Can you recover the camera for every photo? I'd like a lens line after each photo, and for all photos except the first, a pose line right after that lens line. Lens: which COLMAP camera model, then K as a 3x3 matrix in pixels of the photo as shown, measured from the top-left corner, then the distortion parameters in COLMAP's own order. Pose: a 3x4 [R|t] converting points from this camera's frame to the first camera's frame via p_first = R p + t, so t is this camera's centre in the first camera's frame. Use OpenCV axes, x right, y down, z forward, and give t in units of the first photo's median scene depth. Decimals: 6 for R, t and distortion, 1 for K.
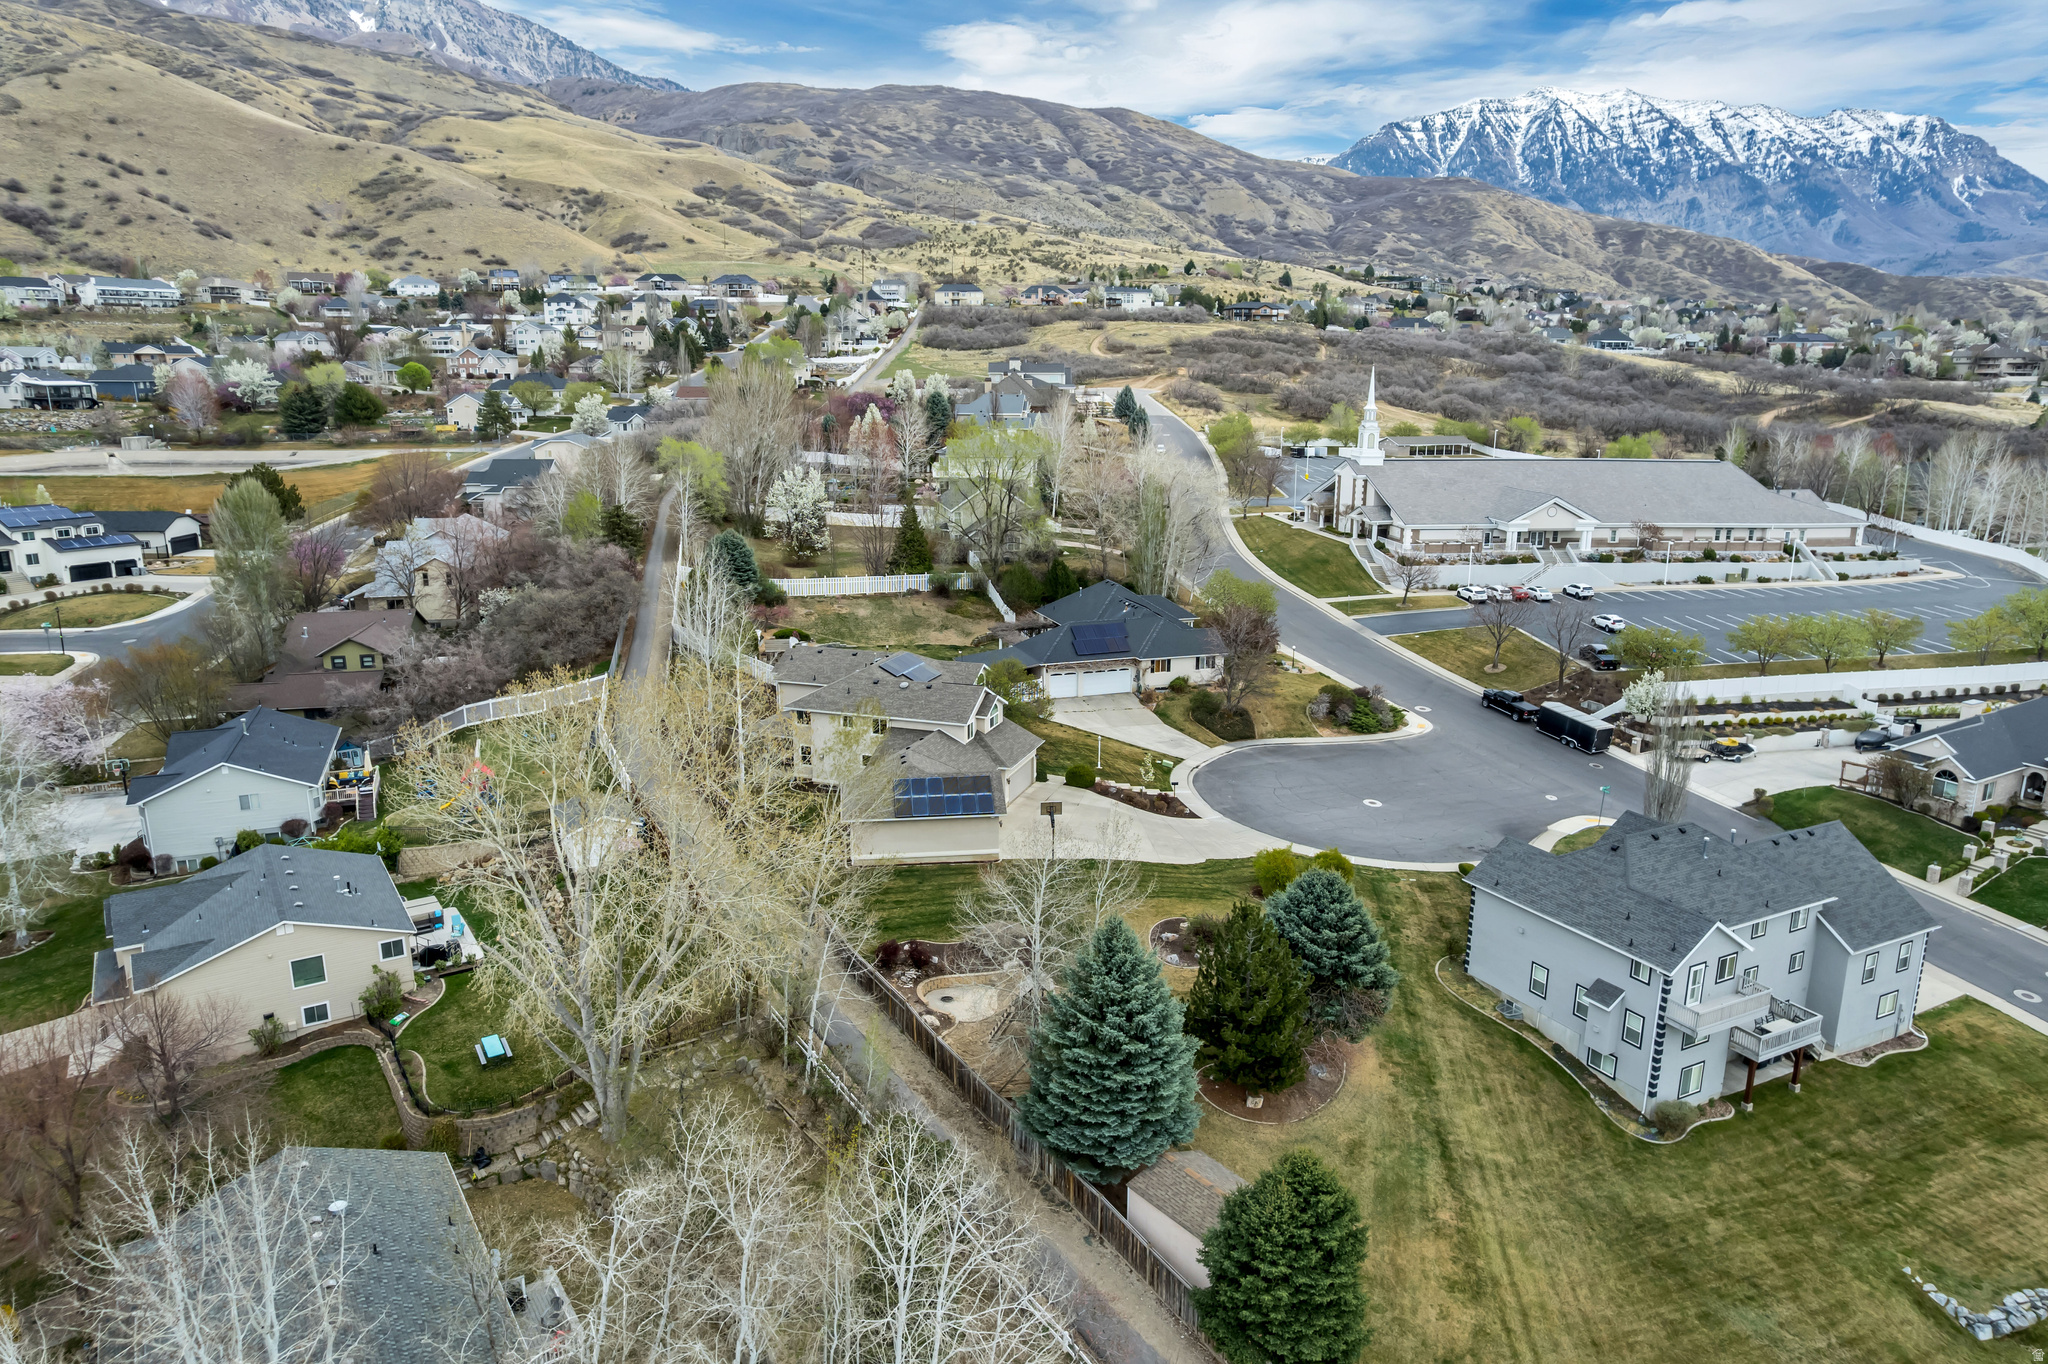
lens RADIAL K [[1318.6, 0, 1034.7], [0, 1318.6, 672.1], [0, 0, 1]] dist [-0.084380, 0.077569]
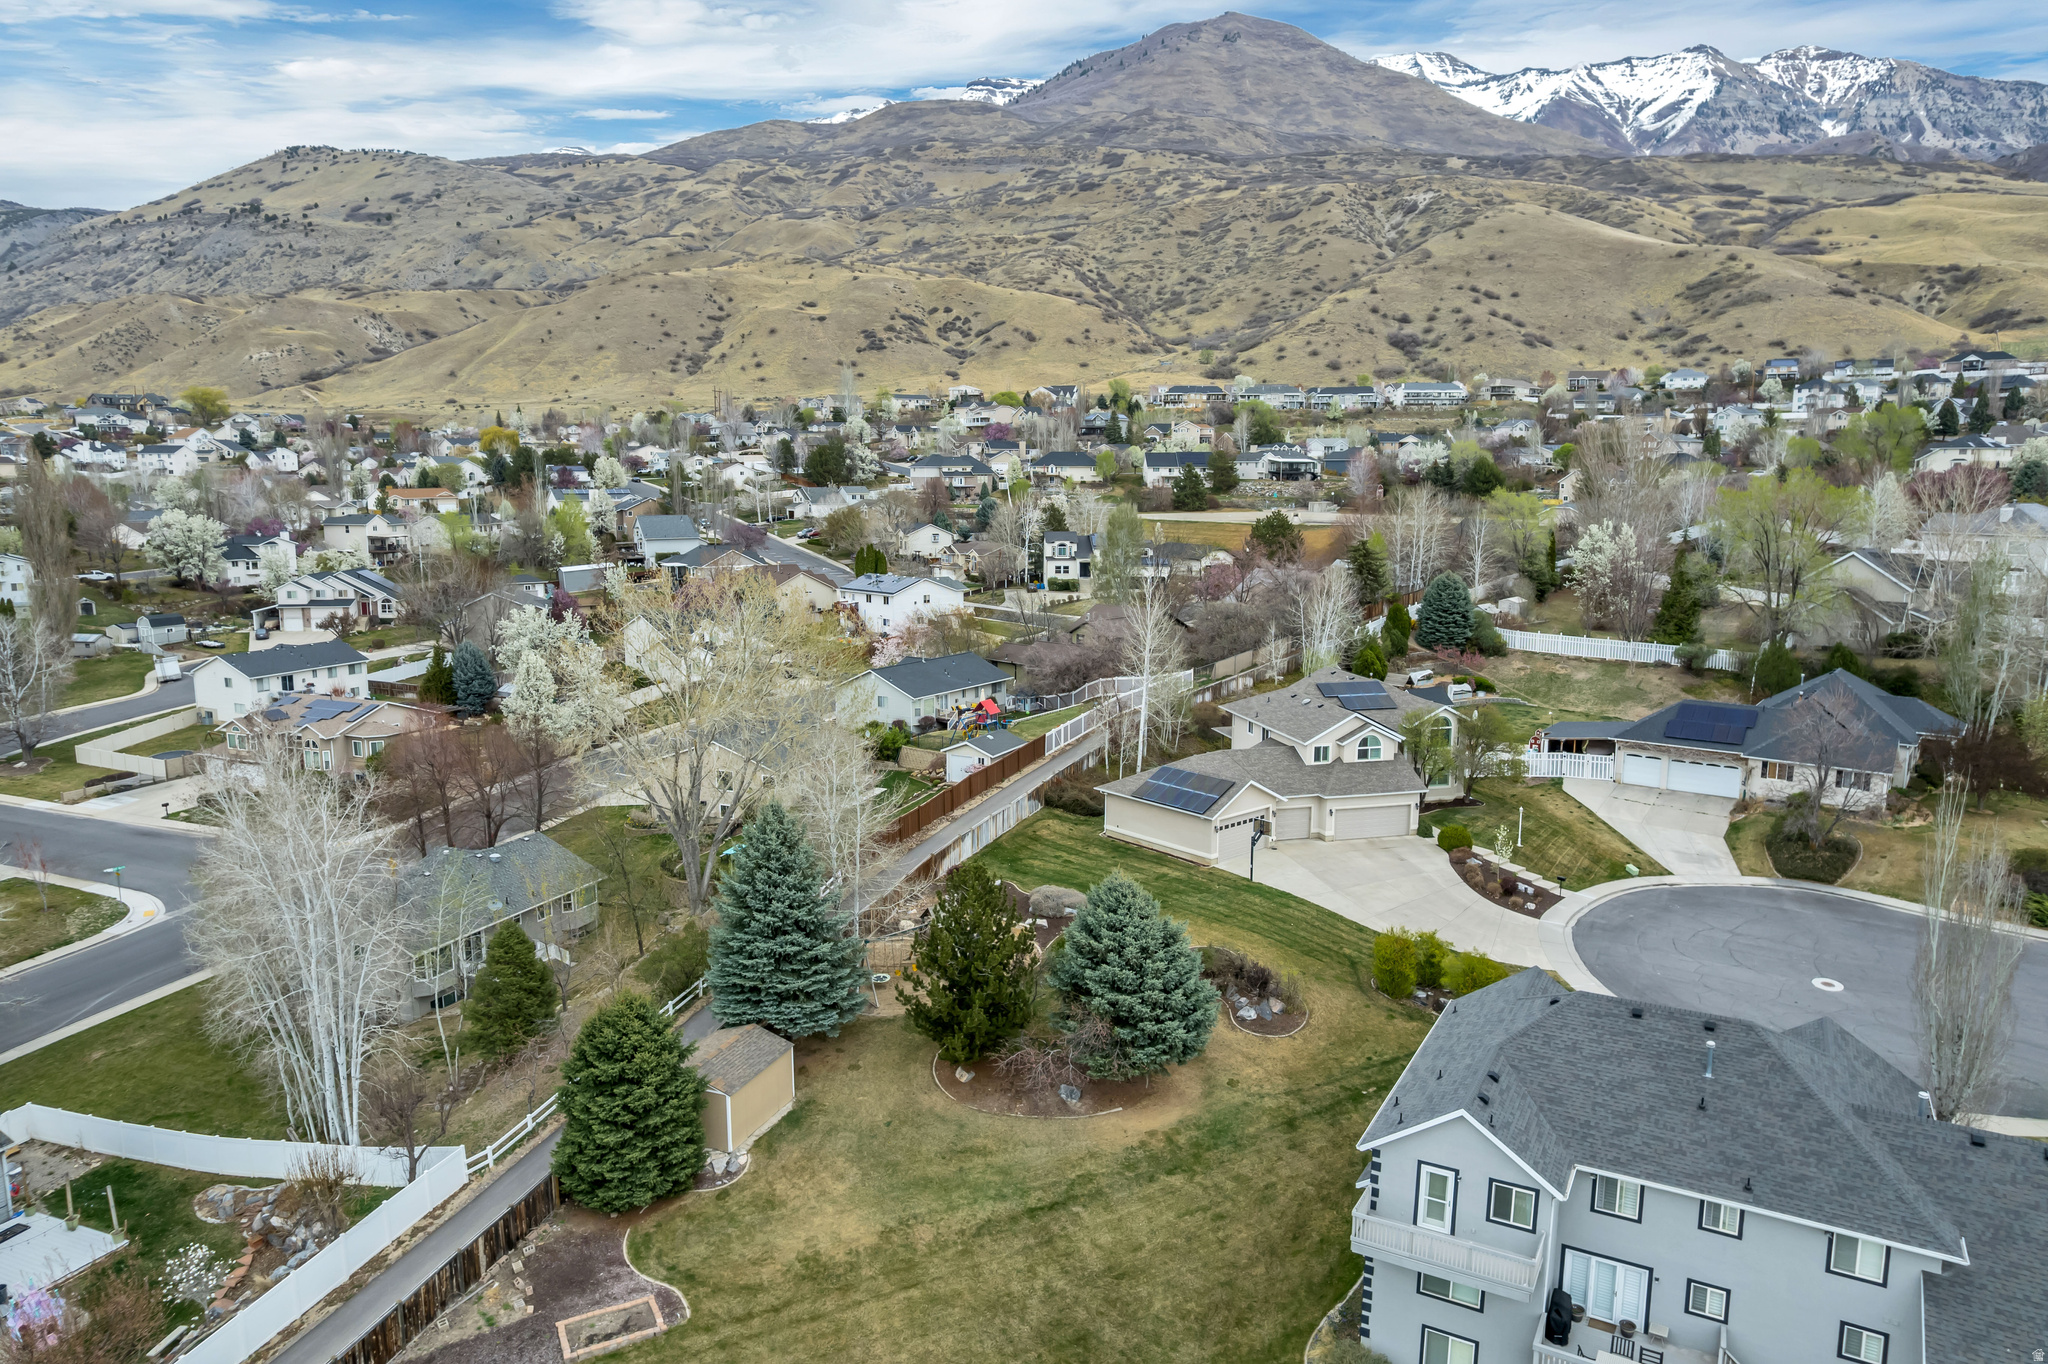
lens RADIAL K [[1318.6, 0, 1034.7], [0, 1318.6, 672.1], [0, 0, 1]] dist [-0.084380, 0.077569]
pose [[0.552611, 0.123606, -0.824222, 0.056028], [-0.188899, 0.981781, 0.020585, 0.000620], [0.811750, 0.144319, 0.565892, 0.027162]]
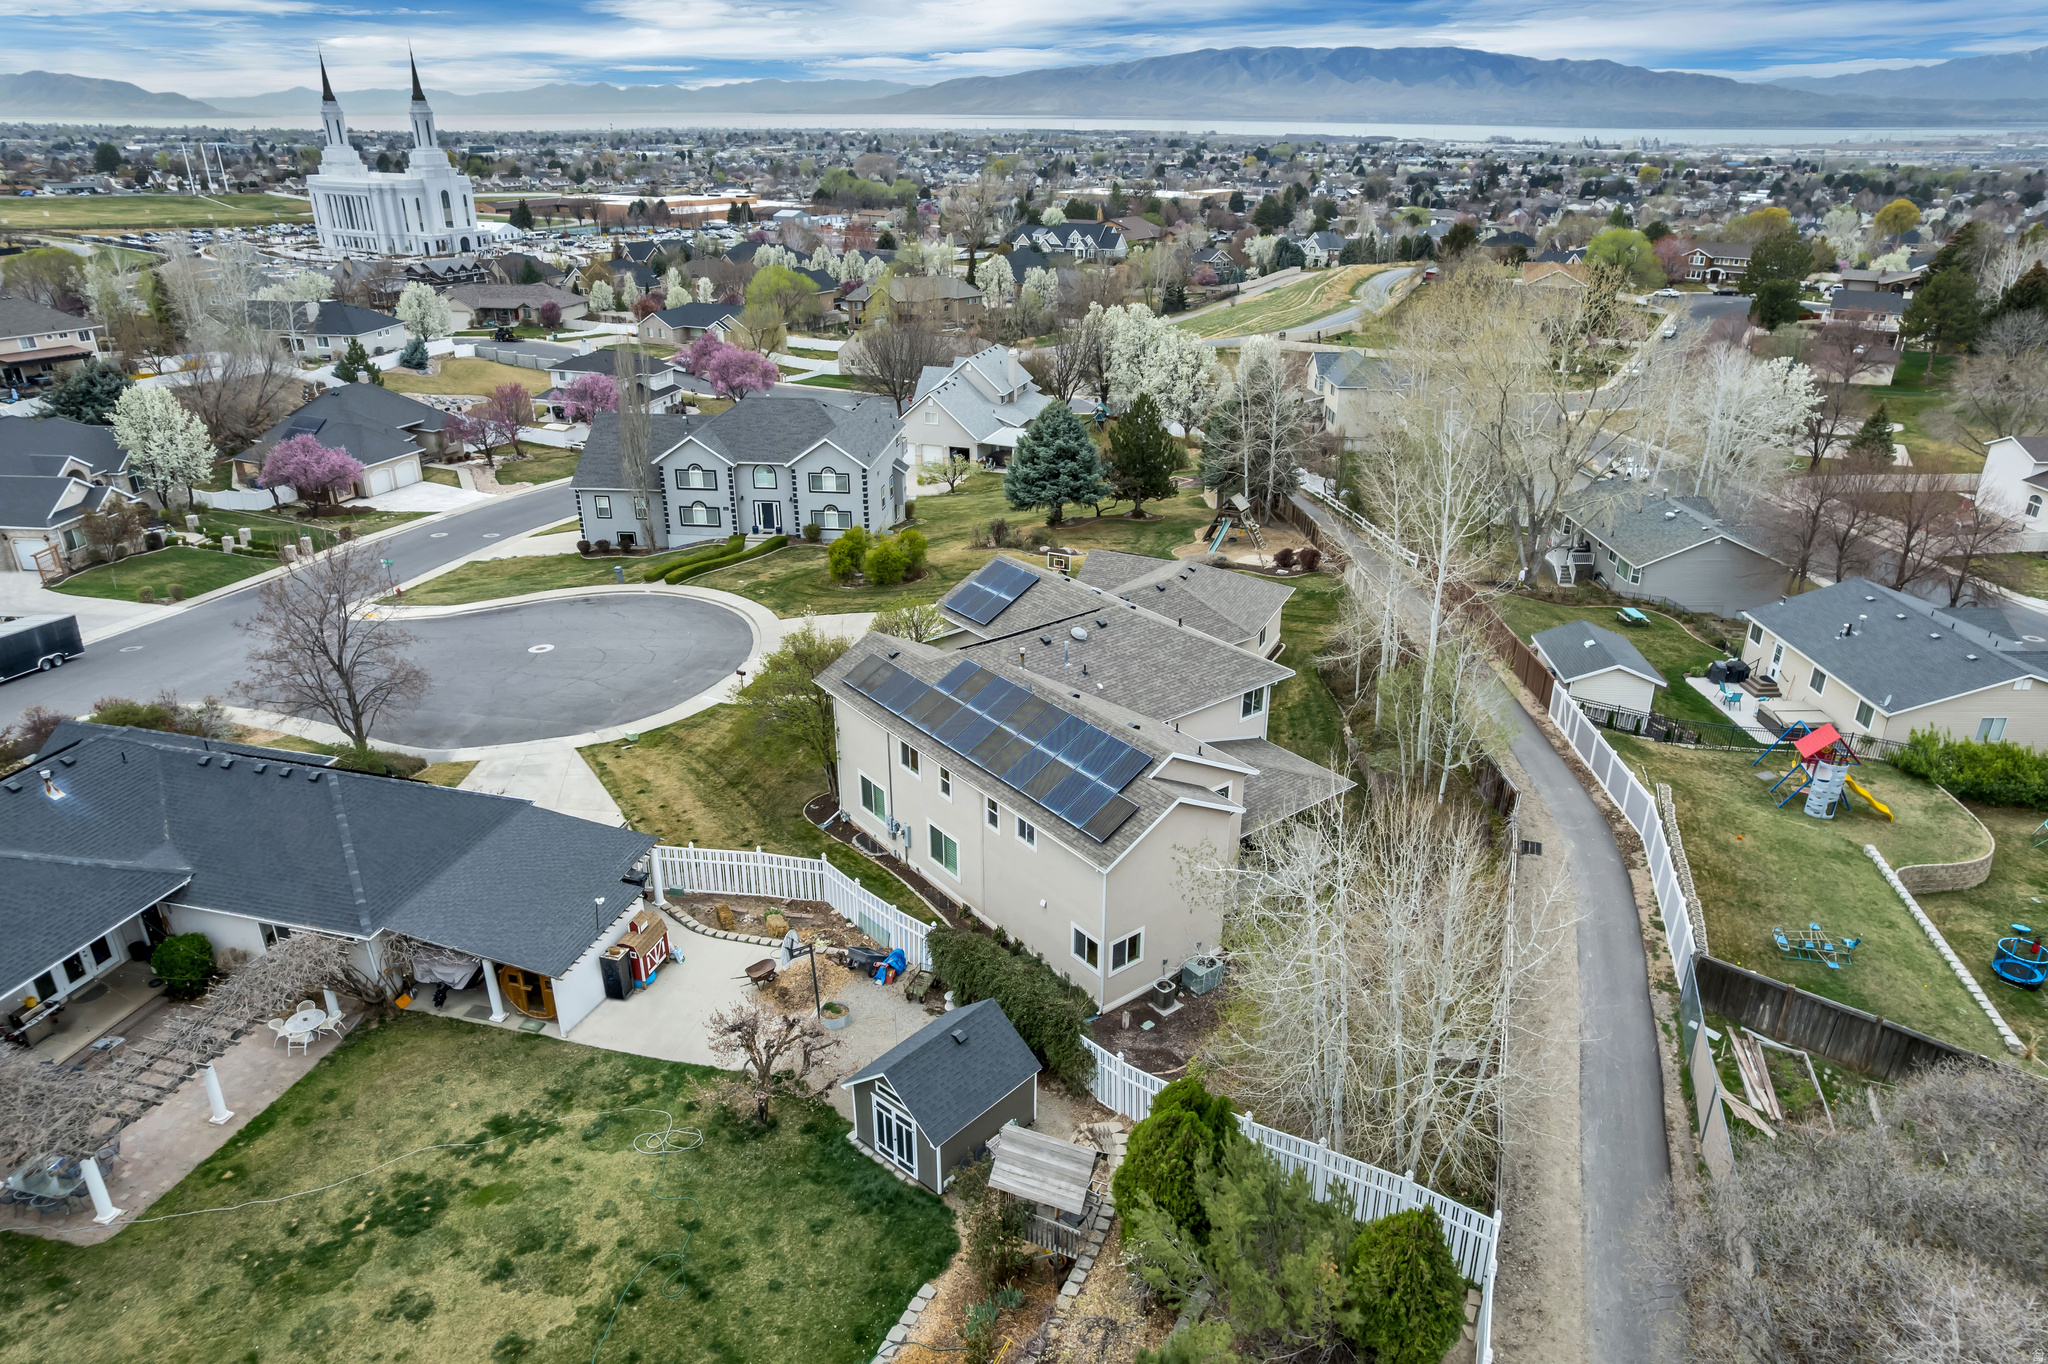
lens RADIAL K [[1318.6, 0, 1034.7], [0, 1318.6, 672.1], [0, 0, 1]] dist [-0.084380, 0.077569]
pose [[-0.840627, -0.220371, 0.494755, -0.035638], [0.118866, 0.816147, 0.565486, -0.028046], [-0.528409, 0.534172, -0.659881, 0.135469]]
